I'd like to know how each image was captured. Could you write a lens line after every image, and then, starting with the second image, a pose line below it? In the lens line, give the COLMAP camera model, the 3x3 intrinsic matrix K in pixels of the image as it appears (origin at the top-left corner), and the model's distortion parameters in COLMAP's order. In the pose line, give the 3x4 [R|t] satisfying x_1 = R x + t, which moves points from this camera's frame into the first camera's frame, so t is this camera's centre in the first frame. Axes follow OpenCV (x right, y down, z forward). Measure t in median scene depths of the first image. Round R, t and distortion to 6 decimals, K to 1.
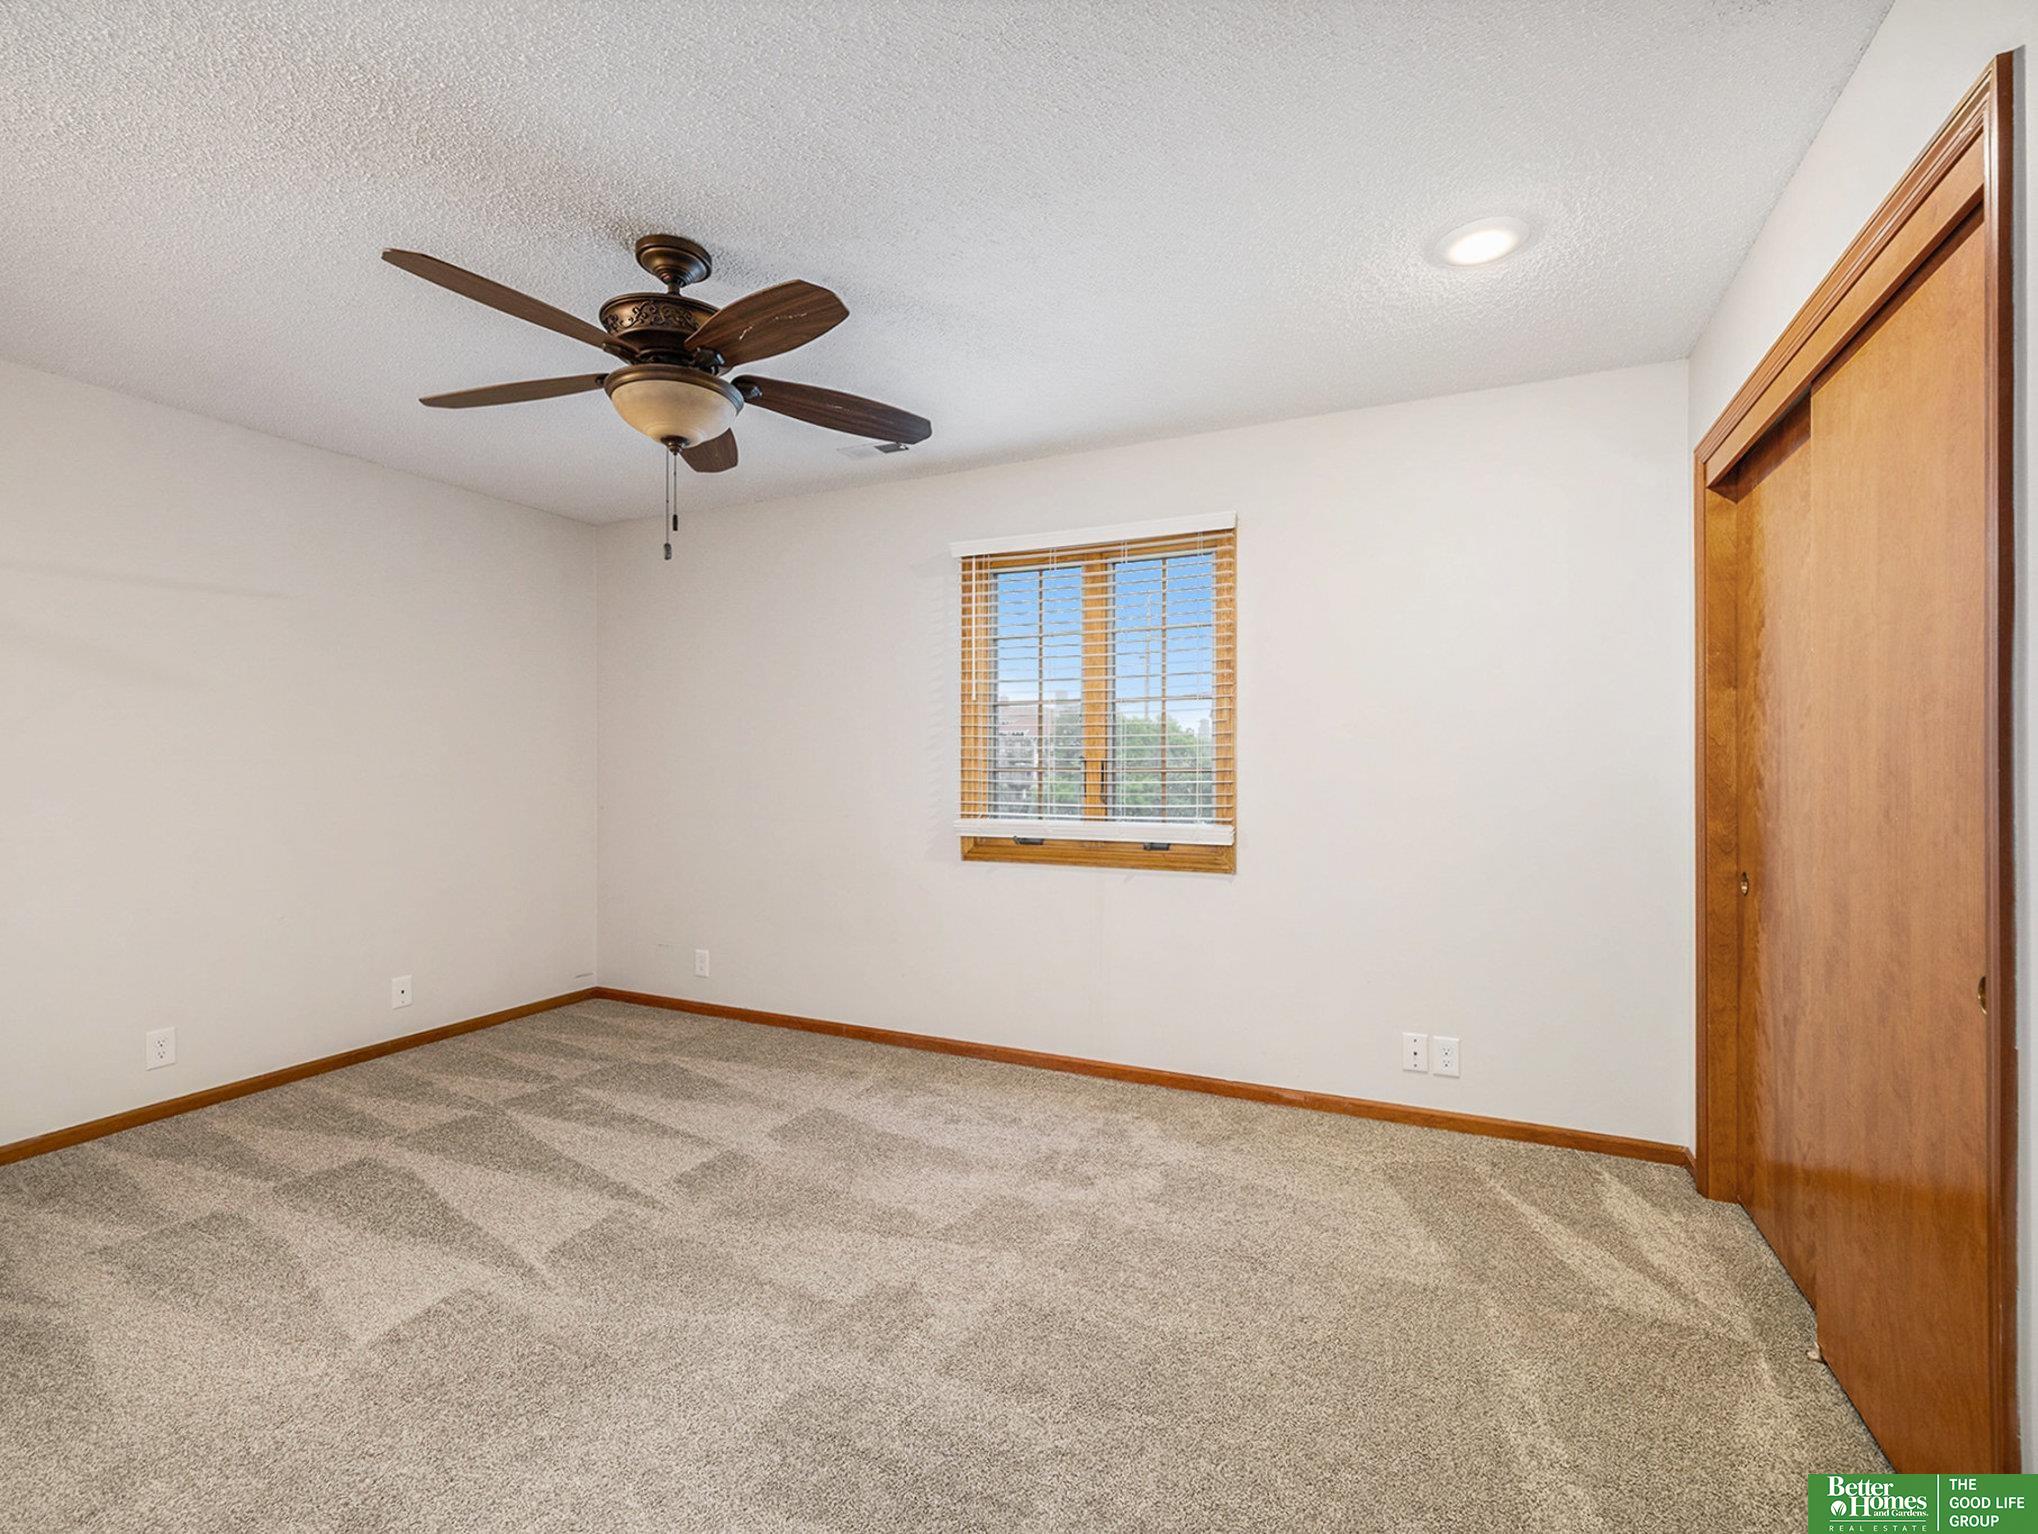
lens RADIAL K [[926.7, 0, 1016.1], [0, 926.7, 758.3], [0, 0, 1]] dist [-0.001795, 0.002624]
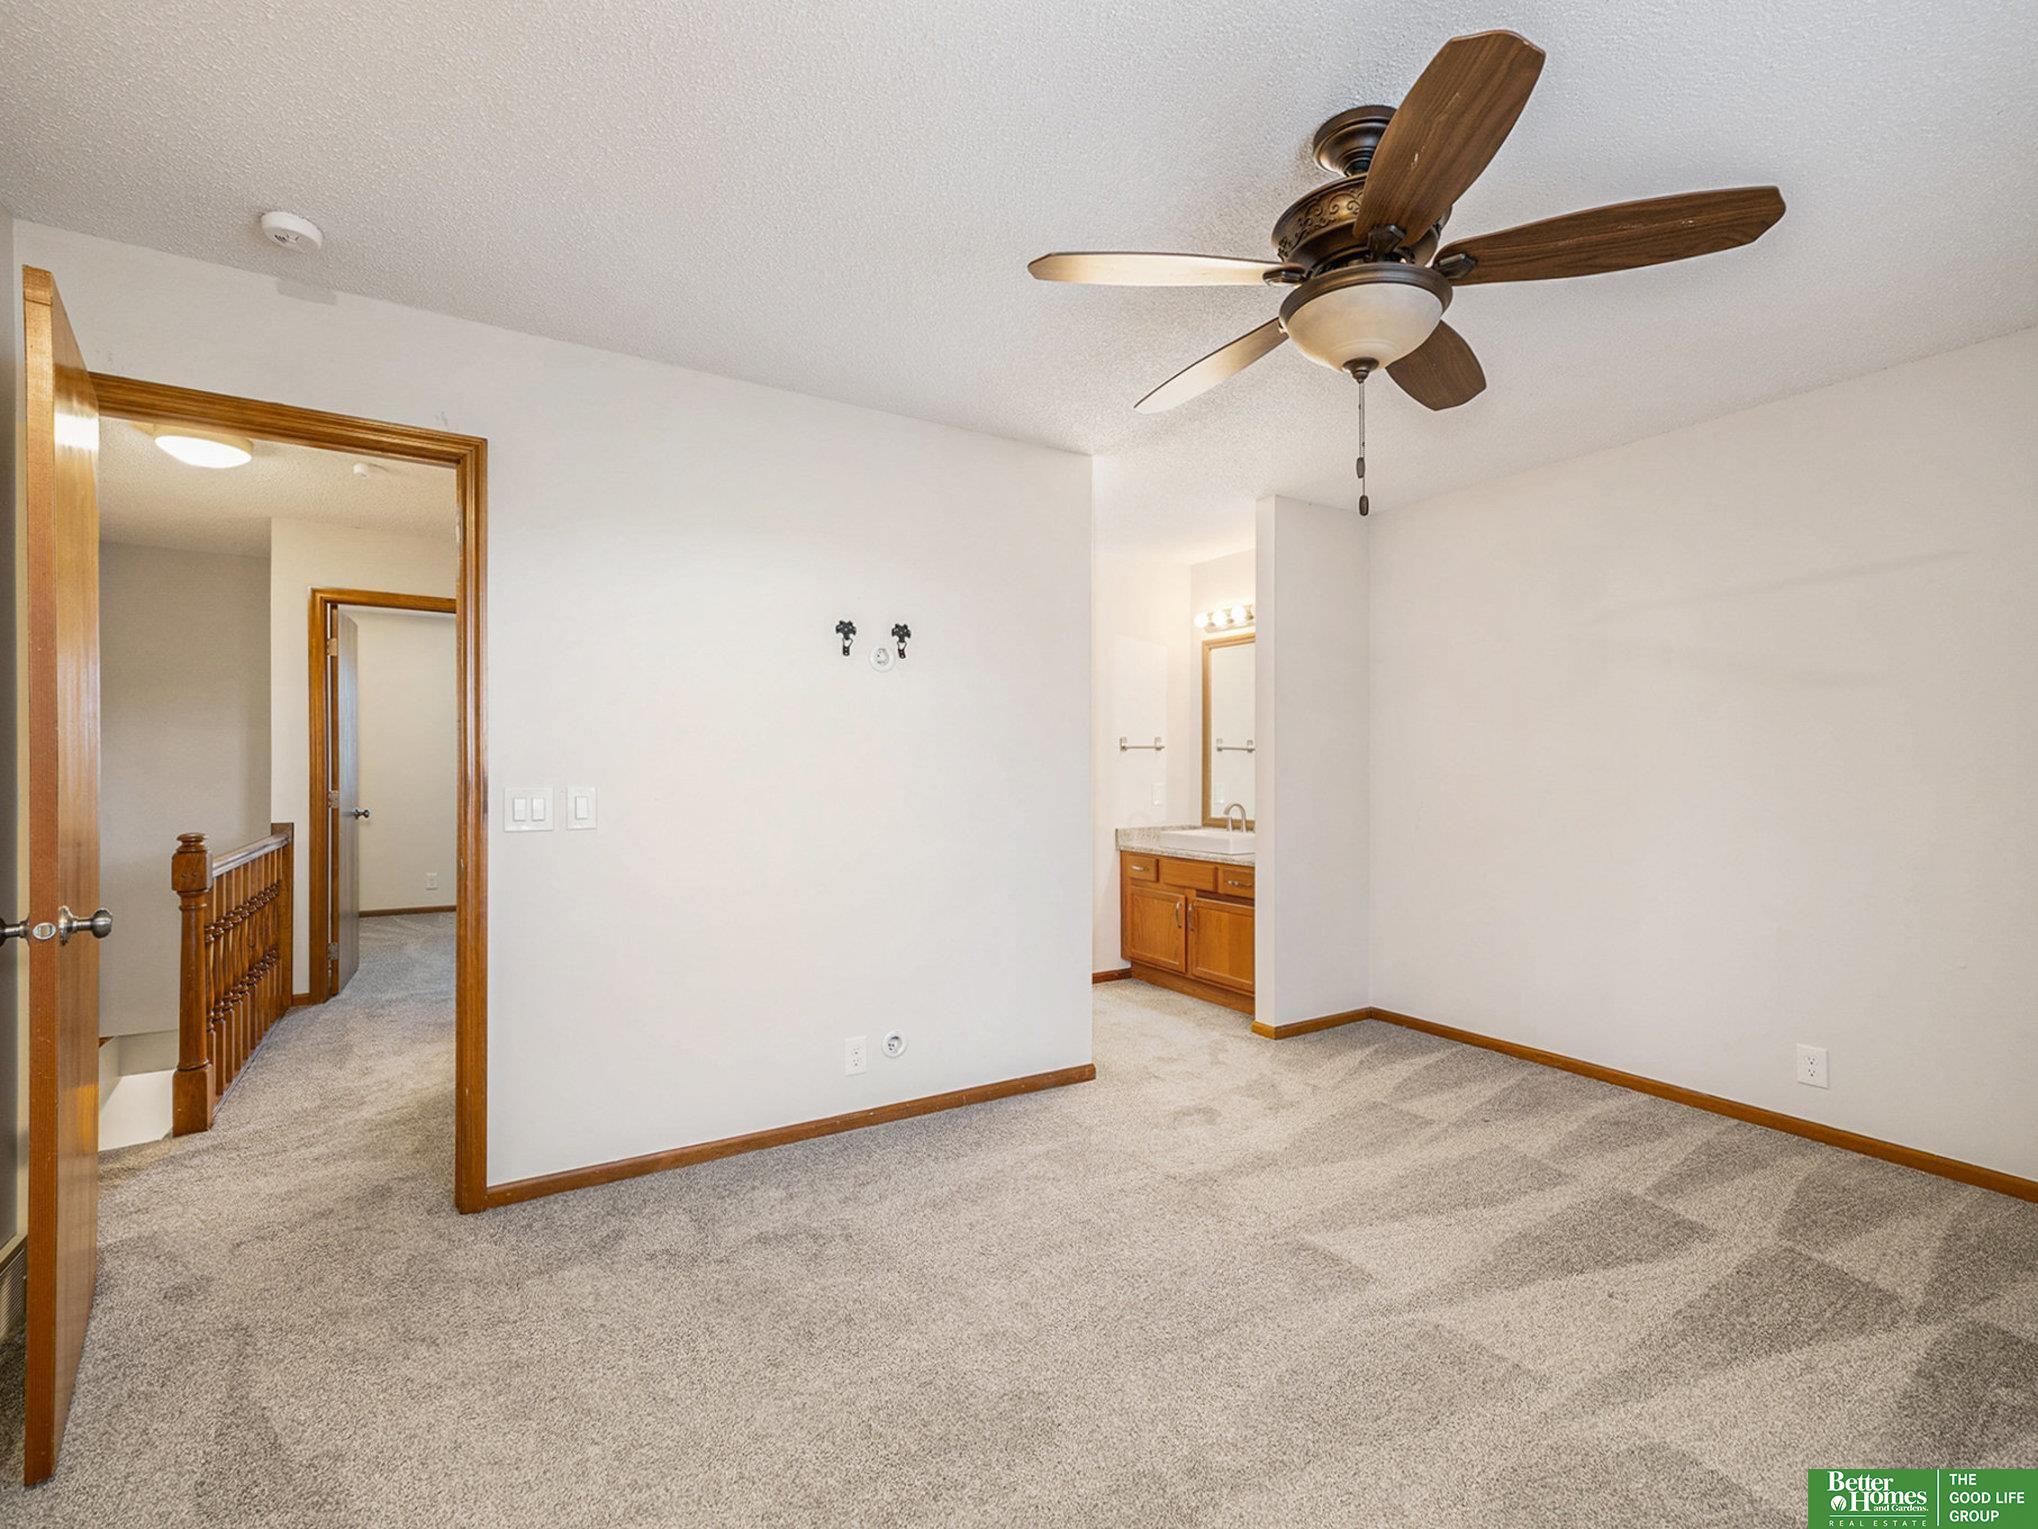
lens RADIAL K [[926.7, 0, 1012.8], [0, 926.7, 761.4], [0, 0, 1]] dist [-0.001795, 0.002624]
pose [[-0.544133, 0.007757, -0.838963, 0.349831], [-0.005220, 0.999907, 0.012631, -0.010980], [0.838983, 0.011252, -0.544042, 0.865492]]
